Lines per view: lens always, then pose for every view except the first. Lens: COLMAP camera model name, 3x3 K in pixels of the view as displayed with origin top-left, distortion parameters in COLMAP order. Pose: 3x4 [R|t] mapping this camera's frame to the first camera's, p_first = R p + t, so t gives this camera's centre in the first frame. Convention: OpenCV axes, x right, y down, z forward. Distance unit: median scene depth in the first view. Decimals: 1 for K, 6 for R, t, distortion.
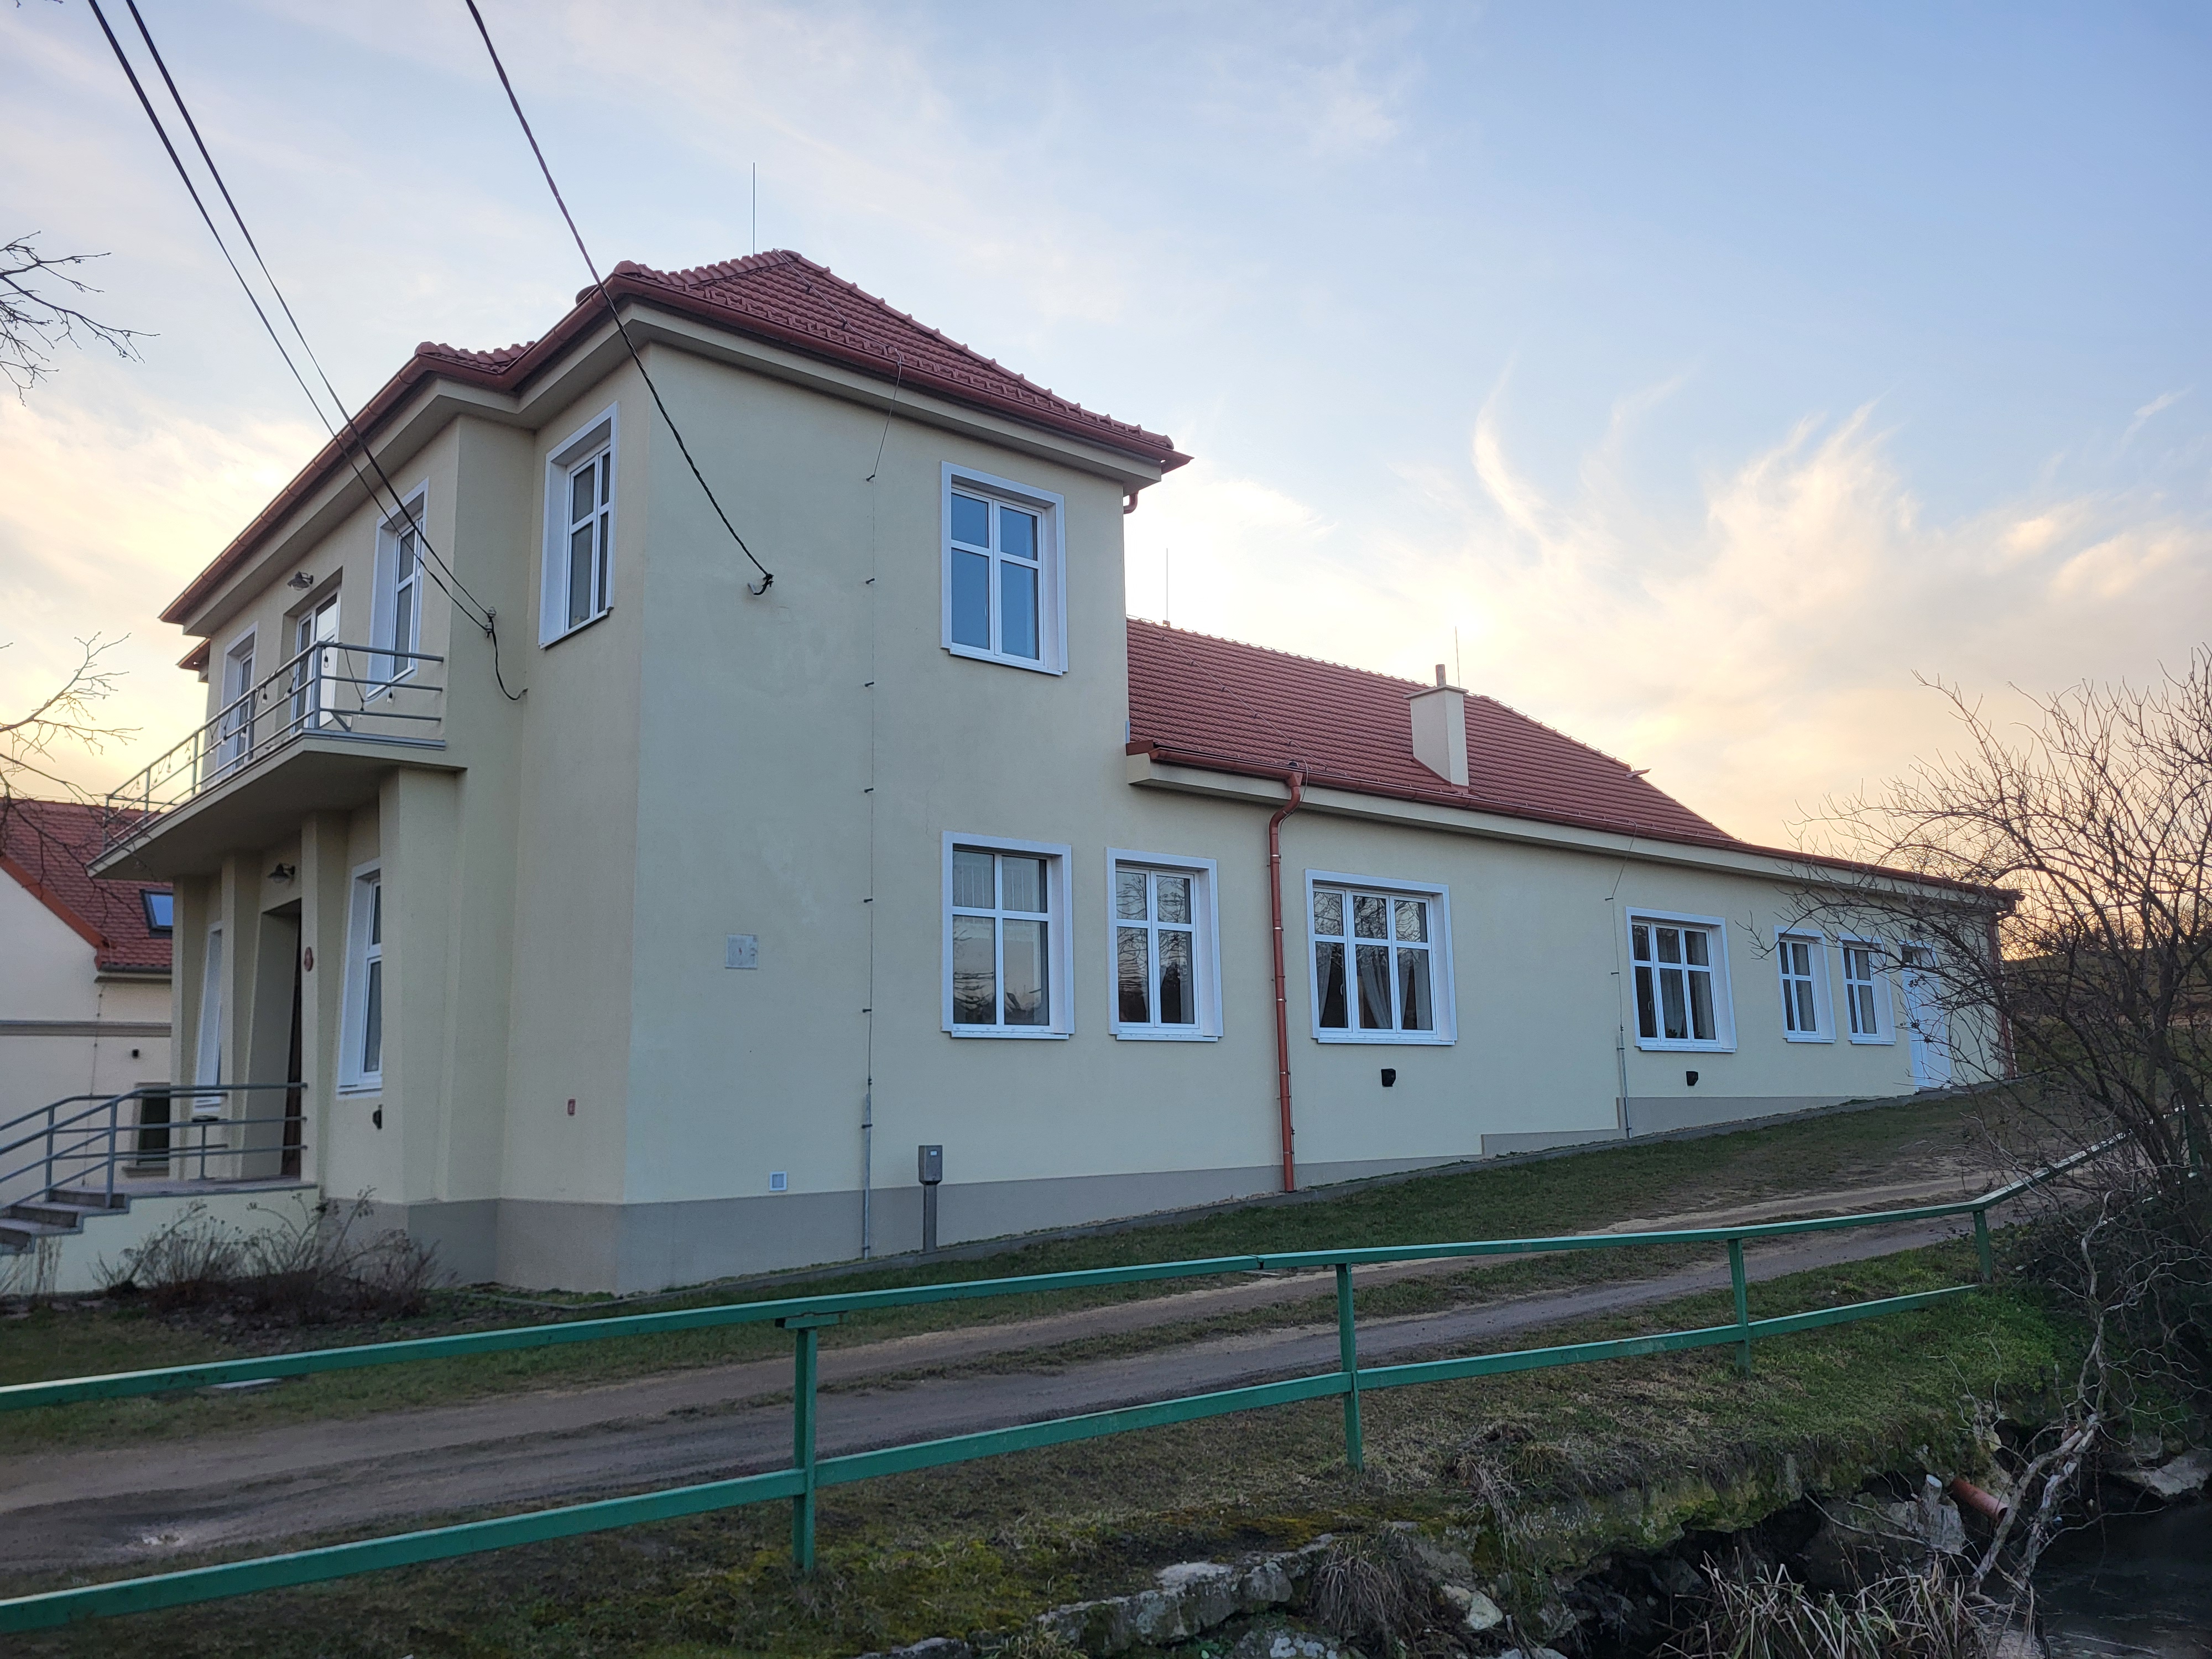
lens RADIAL K [[1695.3, 0, 1114.6], [0, 1695.3, 811.7], [0, 0, 1]] dist [0.041517, -0.000709]
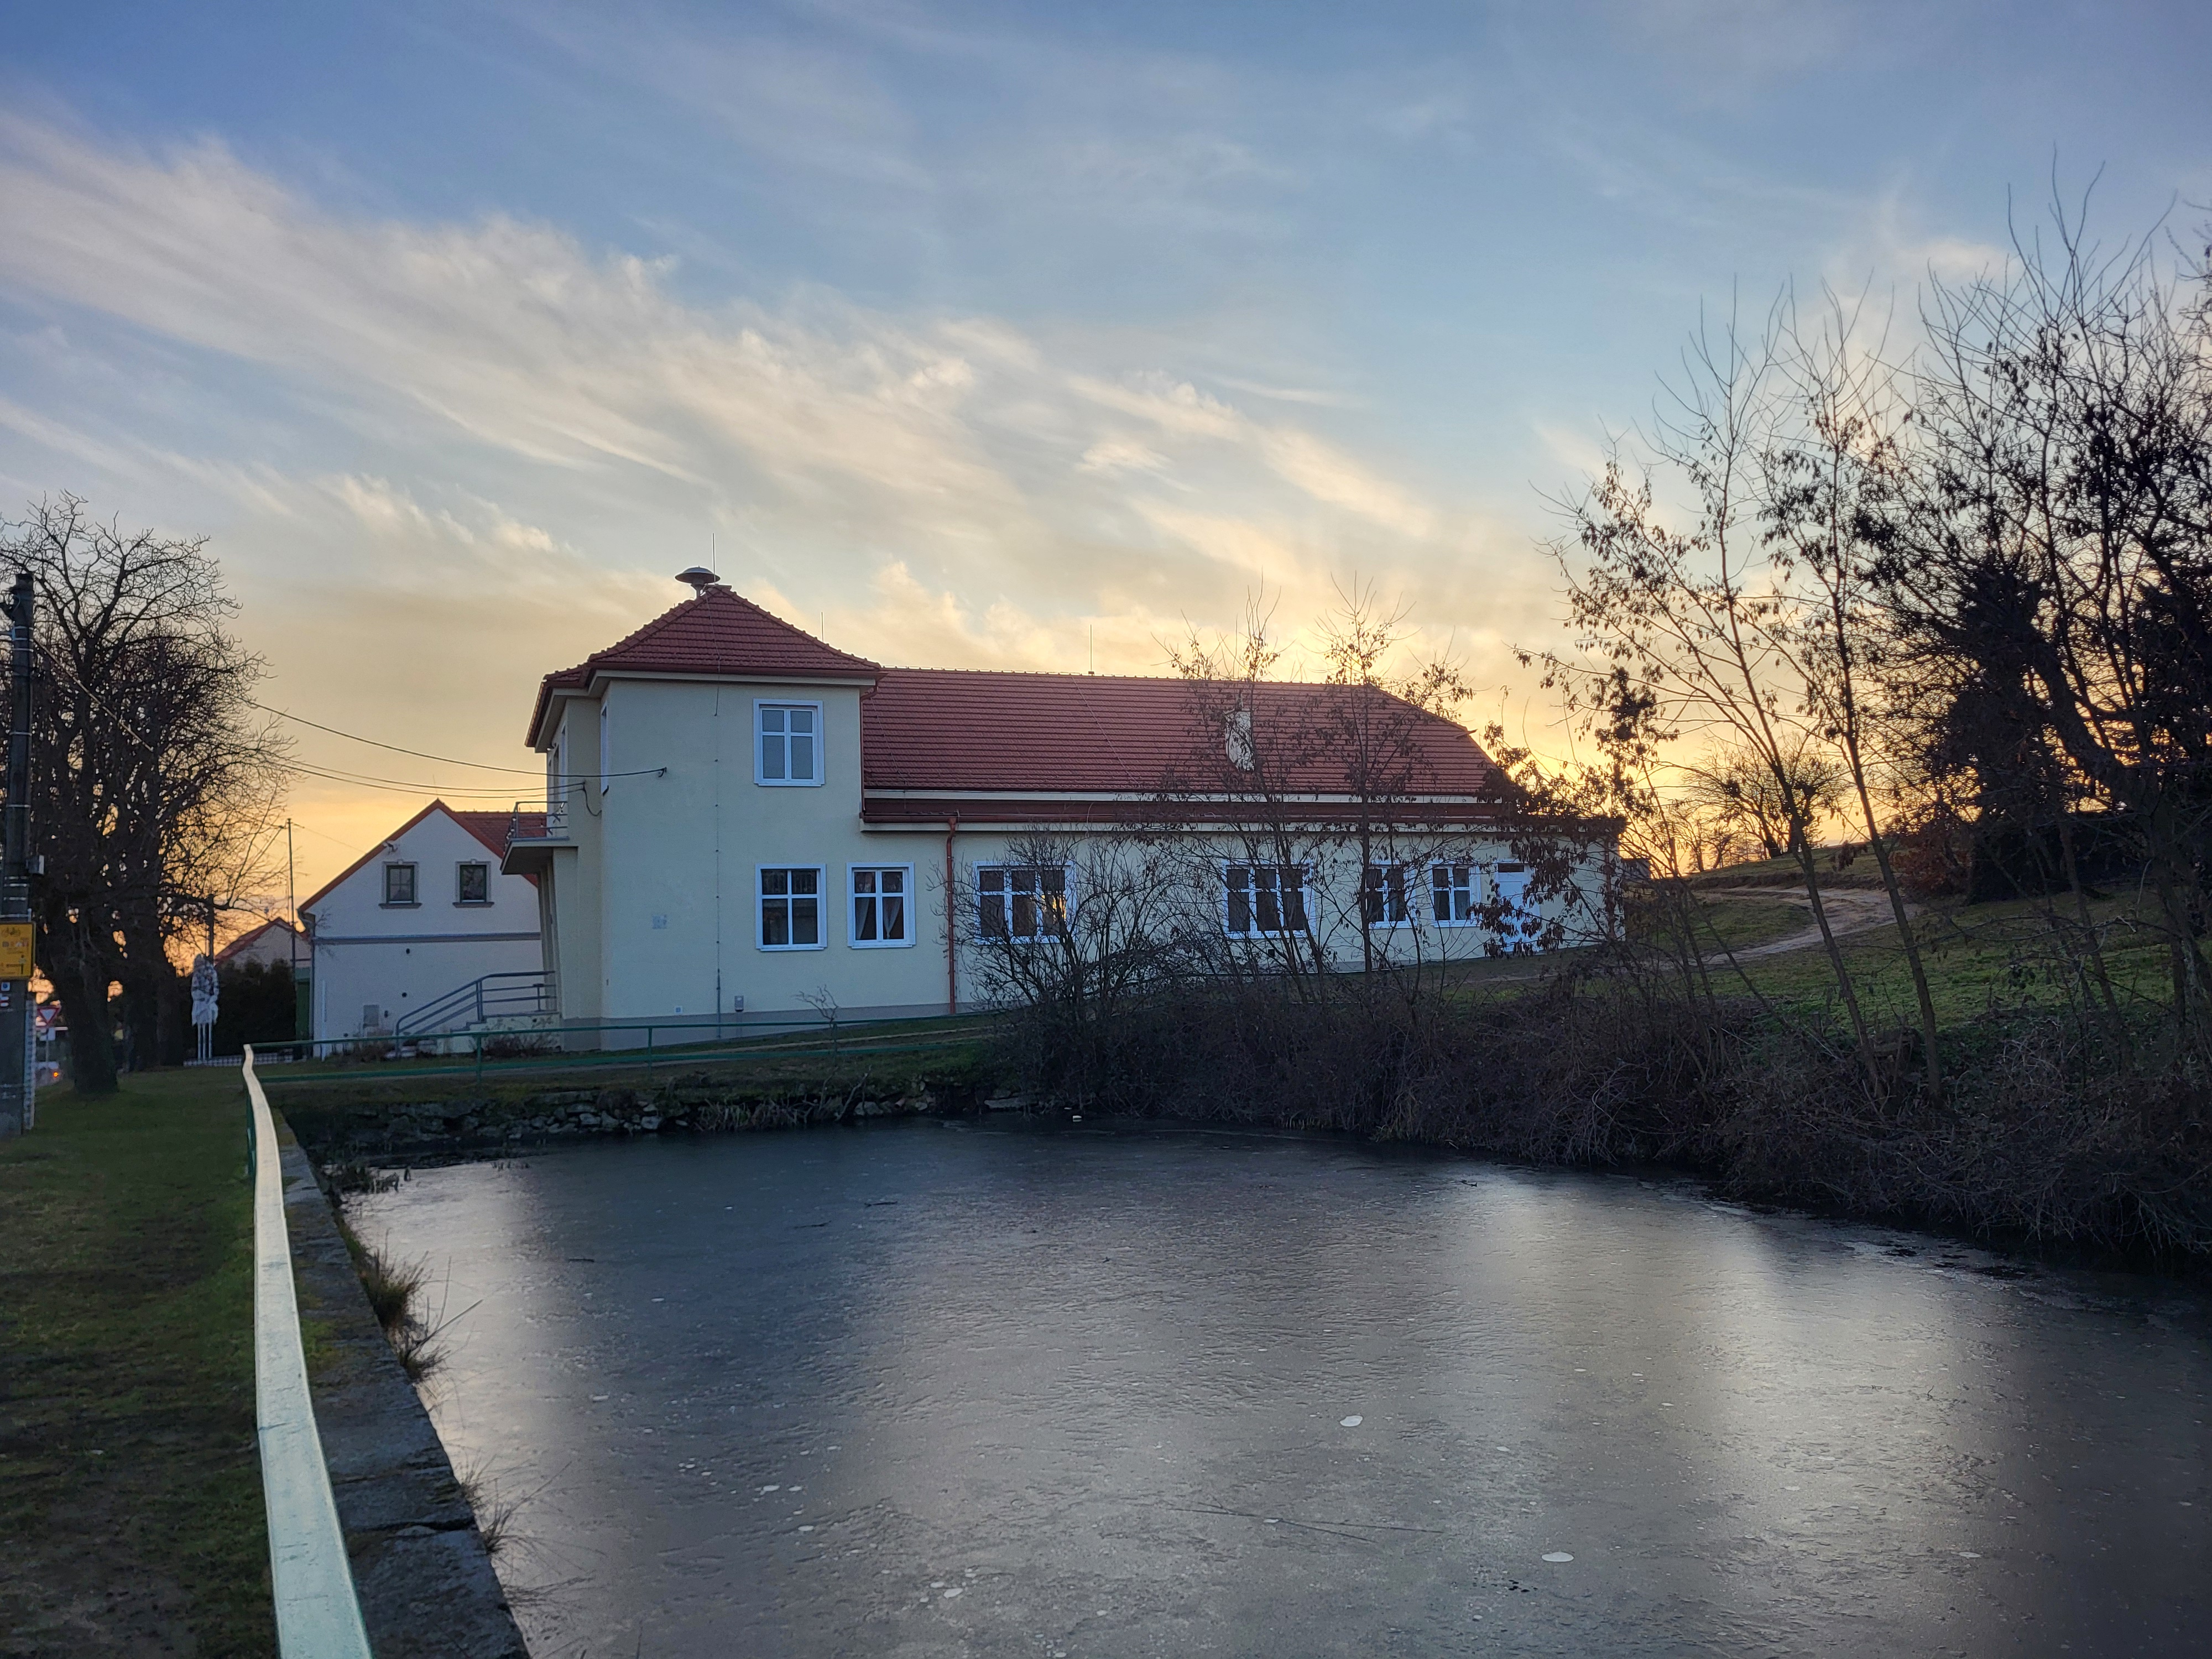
lens RADIAL K [[1701.9, 0, 1106.0], [0, 1701.9, 829.5], [0, 0, 1]] dist [0.068506, -0.074469]
pose [[0.943440, -0.038706, -0.329276, 1.031461], [0.071626, 0.993503, 0.088436, -0.190676], [0.323713, -0.107018, 0.940083, -0.960209]]
